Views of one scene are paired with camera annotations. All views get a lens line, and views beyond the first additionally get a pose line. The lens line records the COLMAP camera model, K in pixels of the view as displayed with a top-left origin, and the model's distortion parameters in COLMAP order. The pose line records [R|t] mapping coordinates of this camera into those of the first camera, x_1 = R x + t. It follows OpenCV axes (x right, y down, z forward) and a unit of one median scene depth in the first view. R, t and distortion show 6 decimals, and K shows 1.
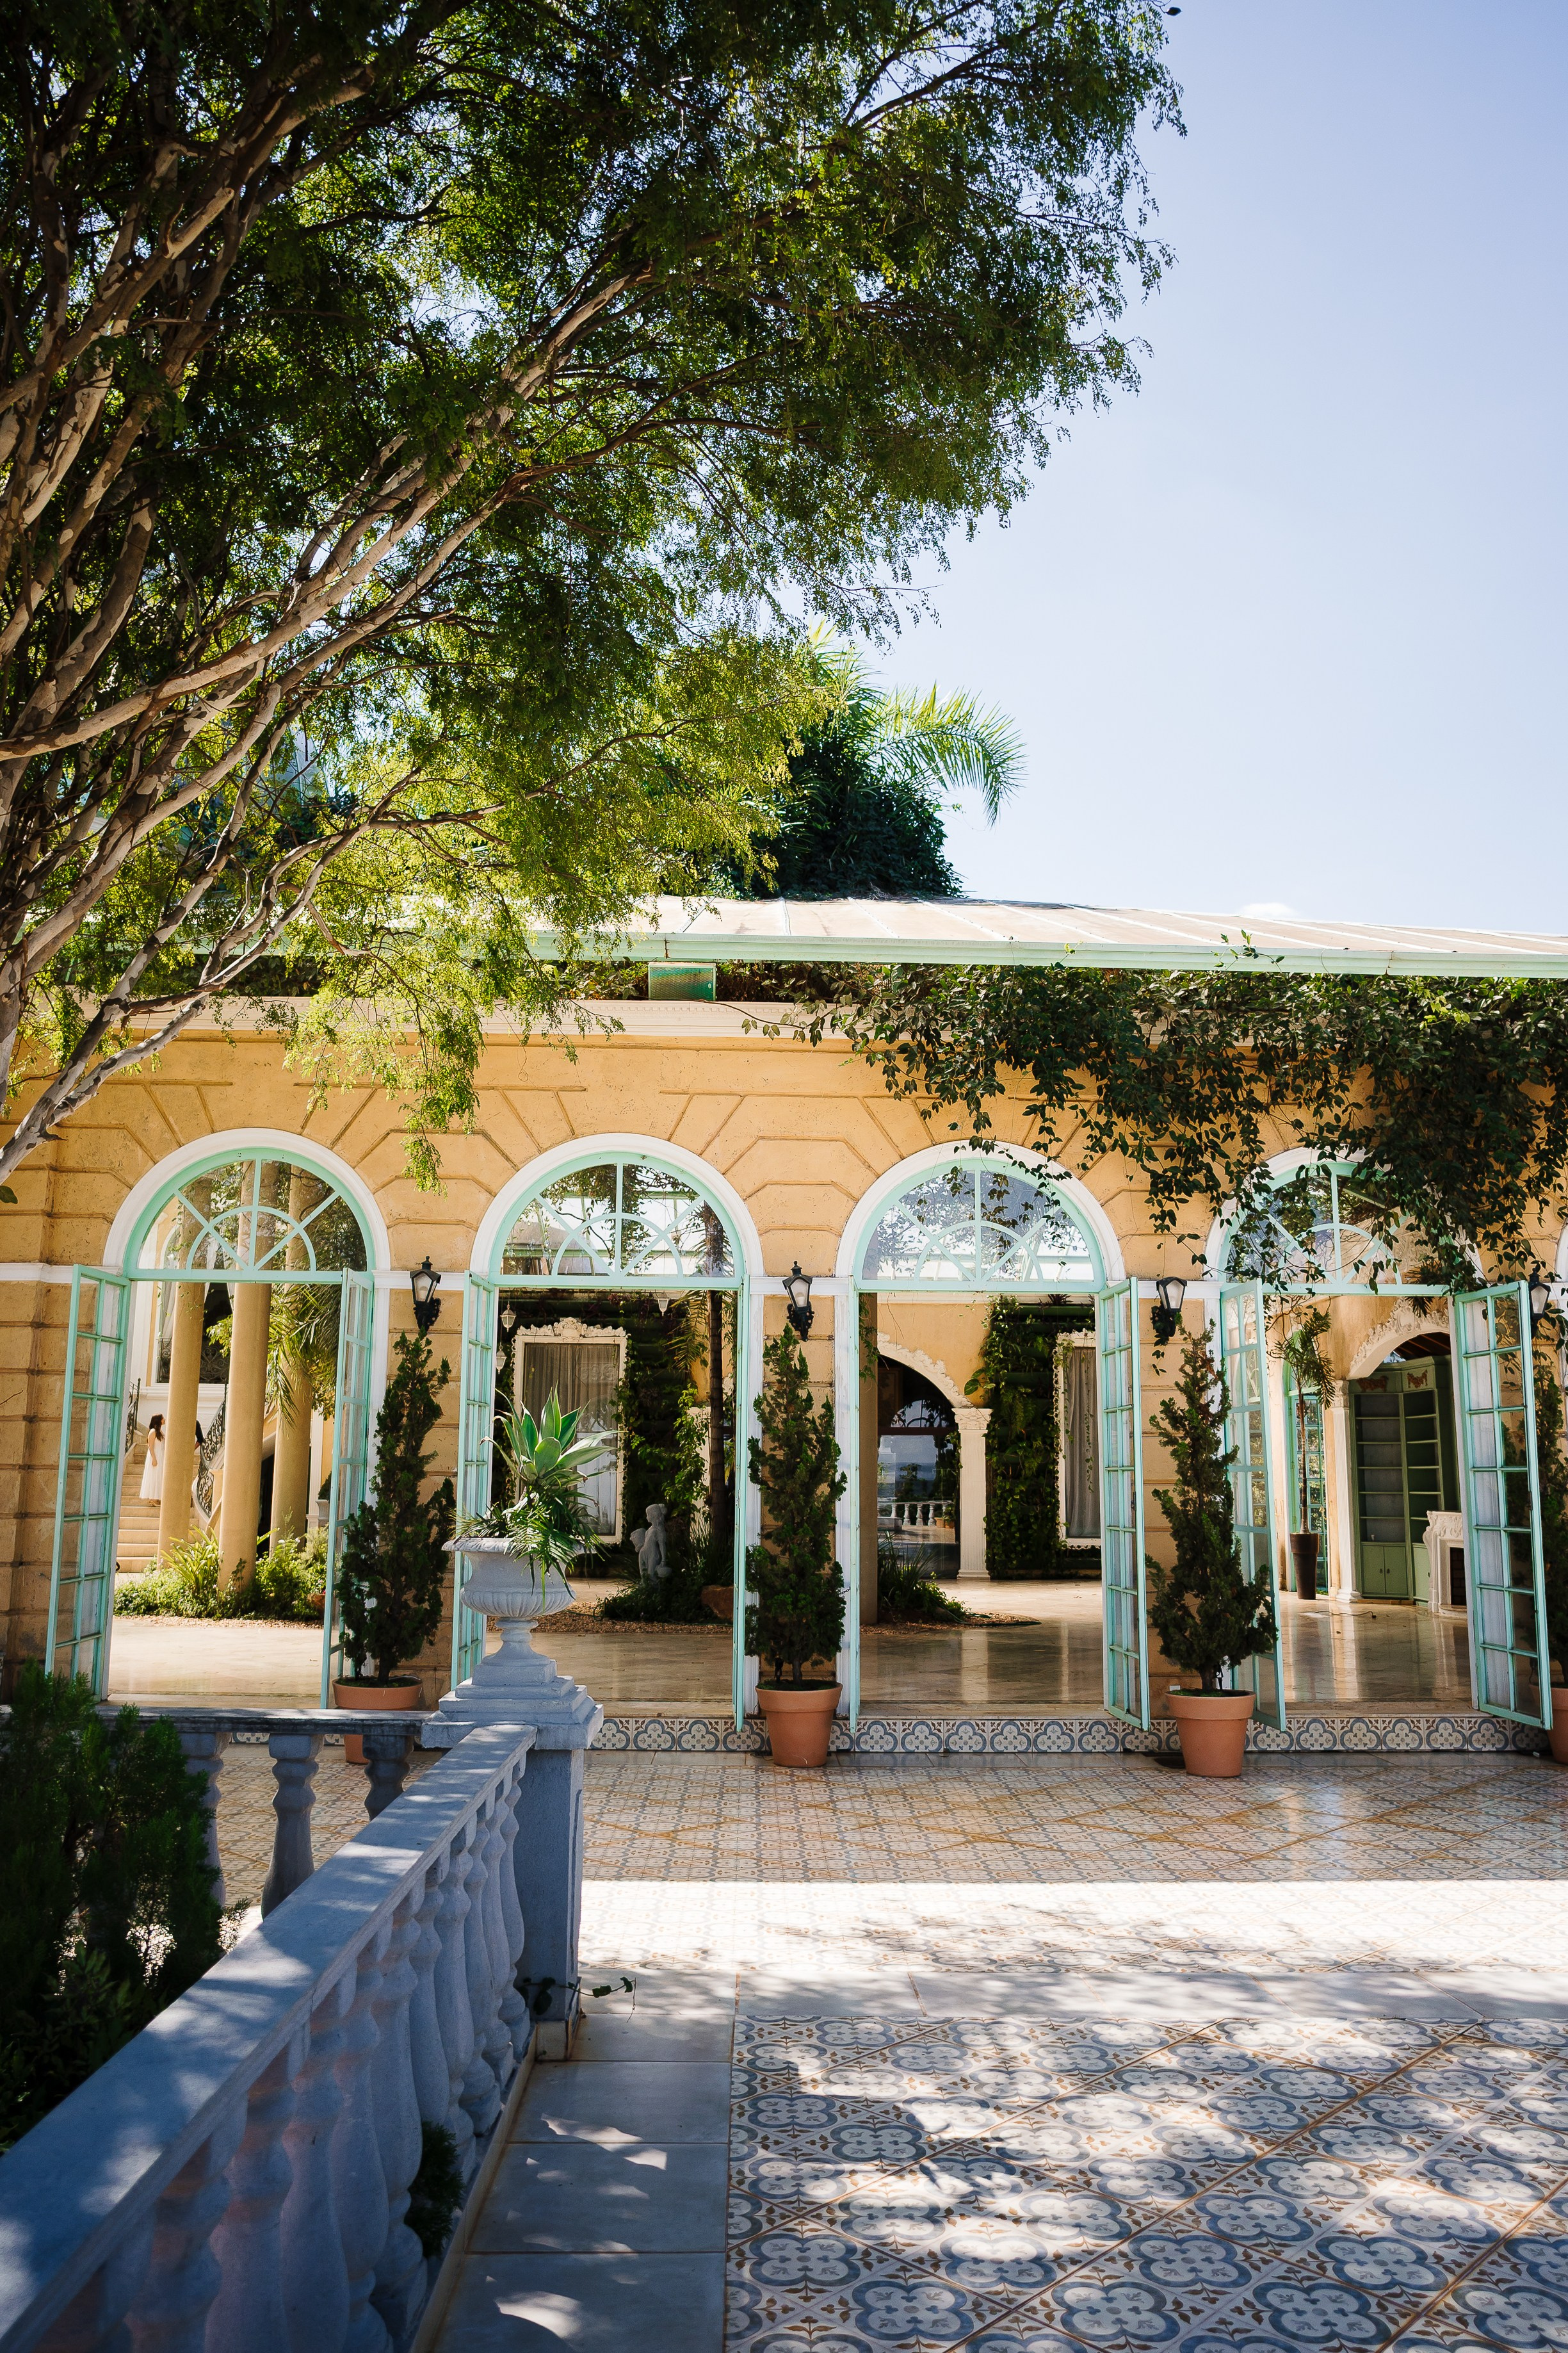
lens RADIAL K [[1630.1, 0, 766.4], [0, 1630.1, 1175.6], [0, 0, 1]] dist [-0.085226, 0.091154]
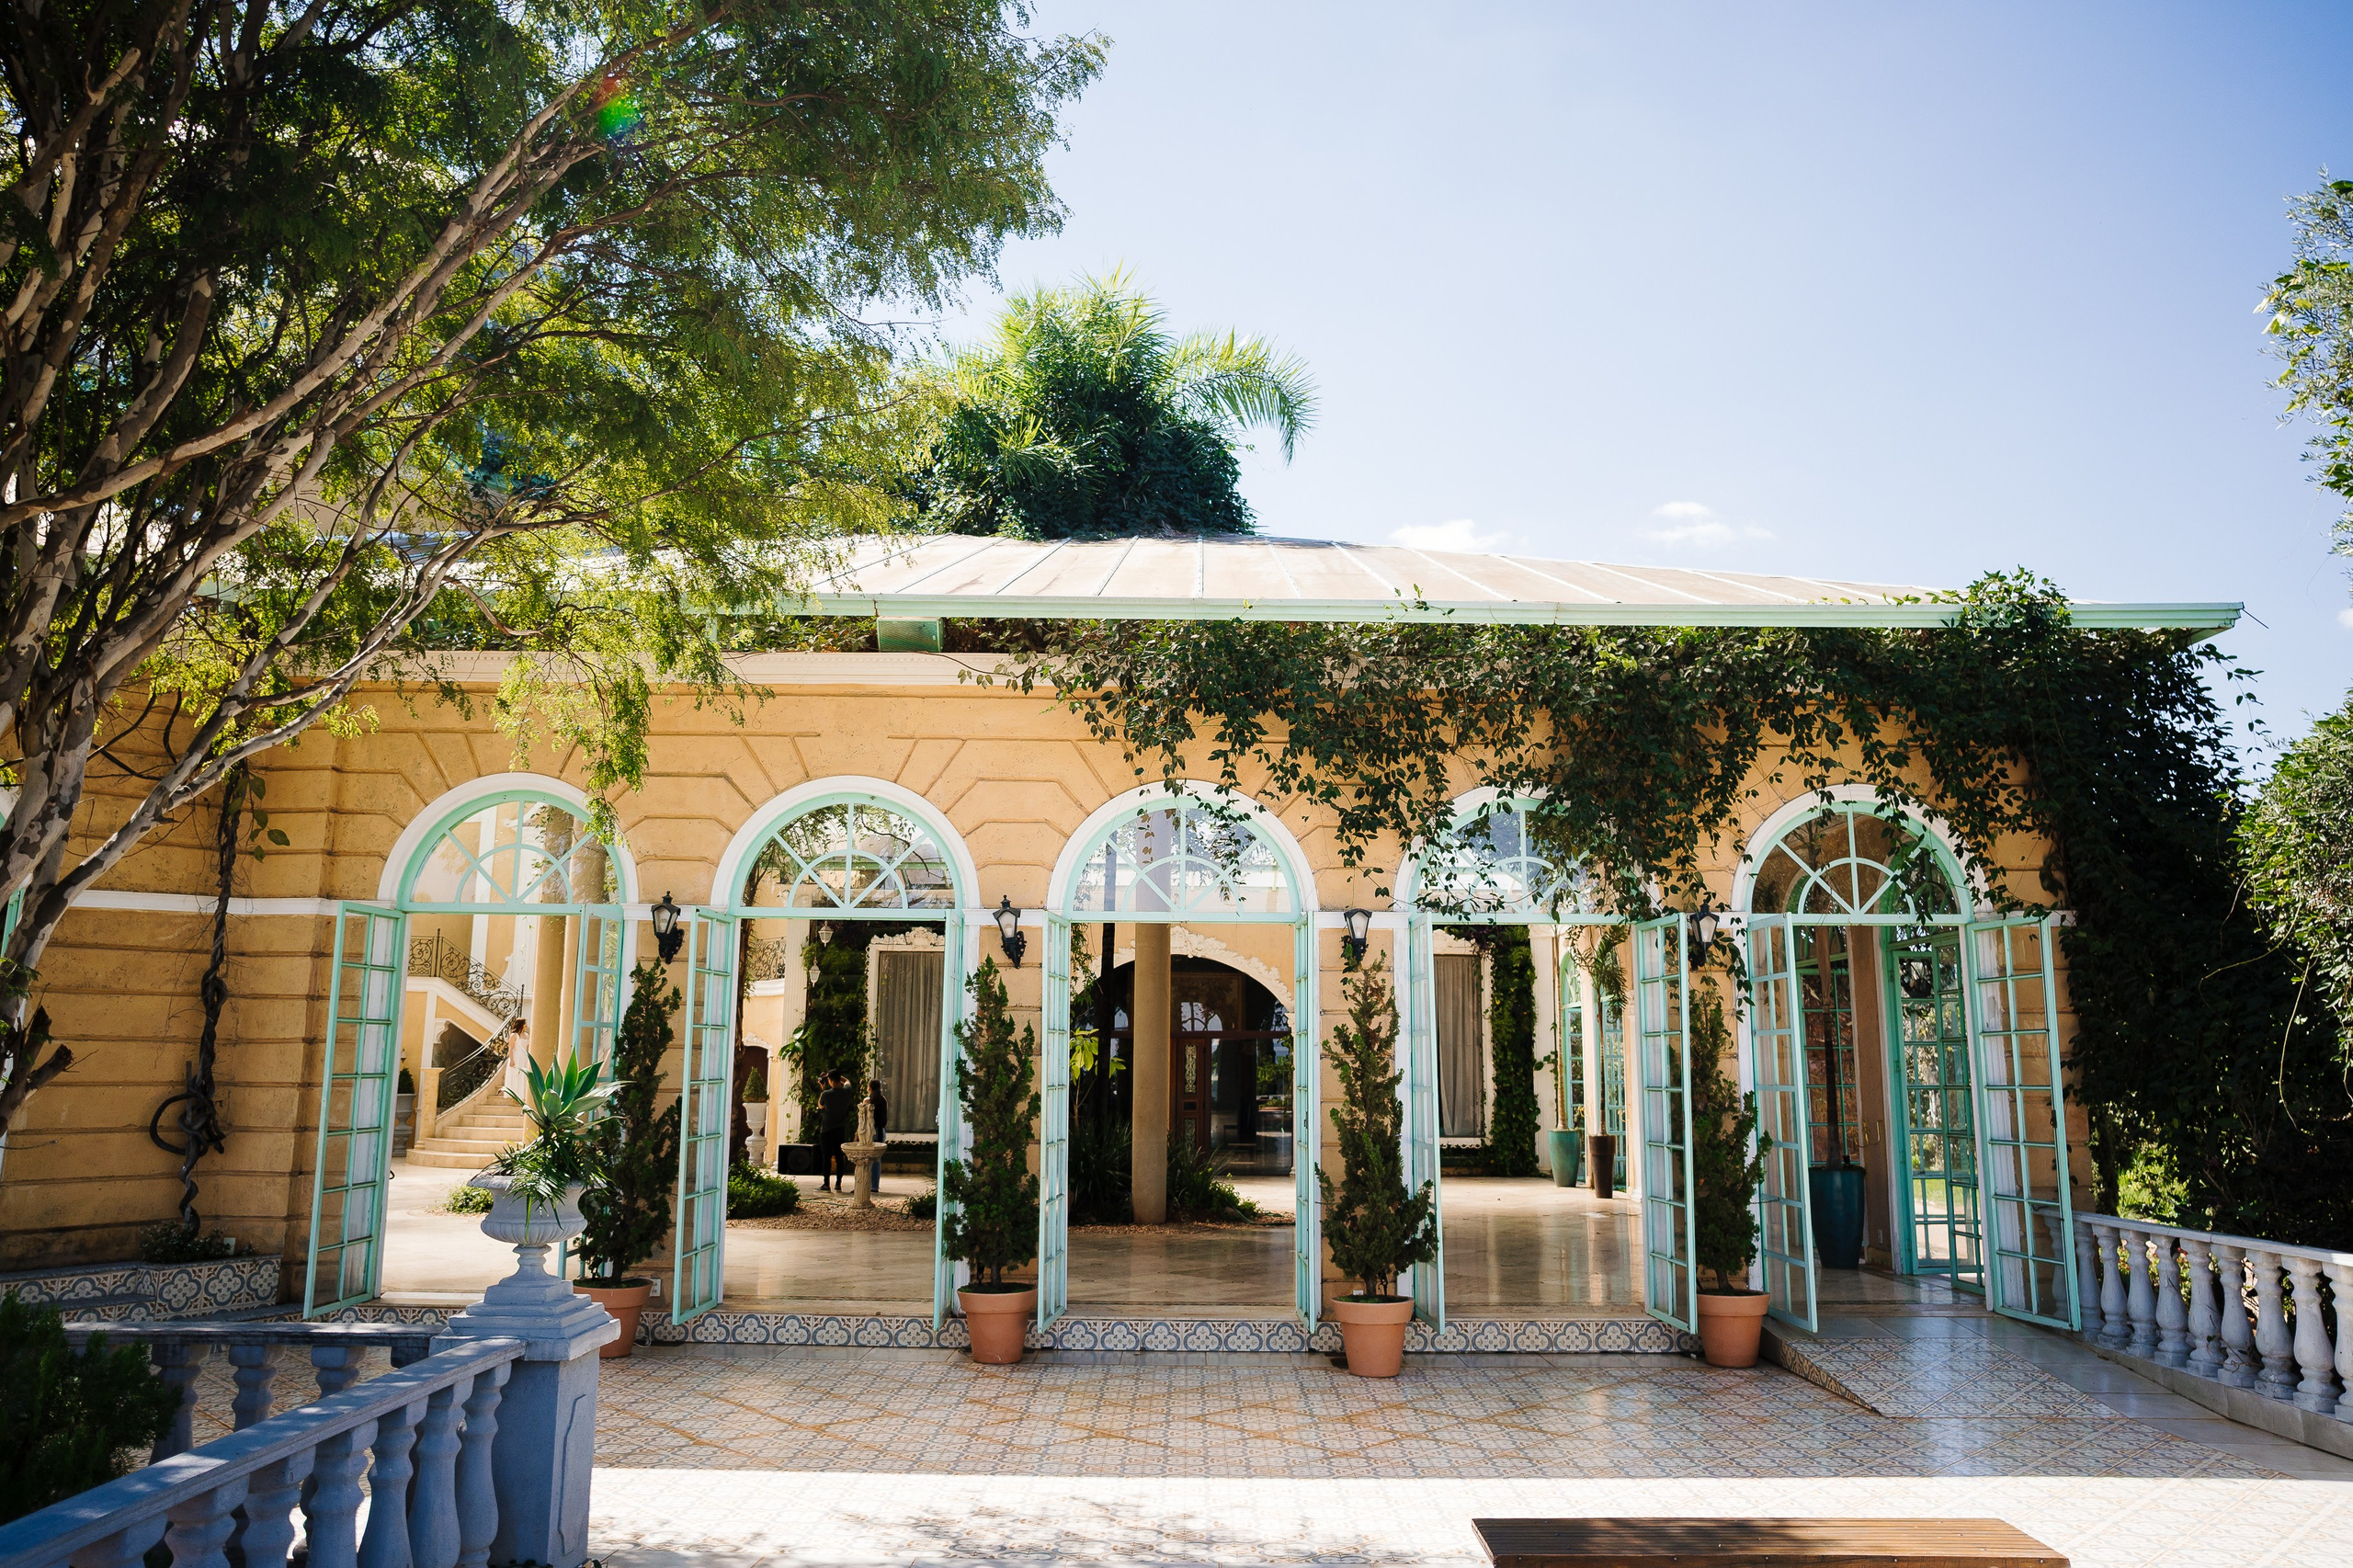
lens RADIAL K [[1630.3, 0, 1198.8], [0, 1630.3, 778.0], [0, 0, 1]] dist [-0.085226, 0.091154]
pose [[0.999771, -0.004847, -0.020835, 0.168966], [0.004908, 0.999984, 0.002882, -0.027253], [0.020820, -0.002984, 0.999779, -0.074134]]
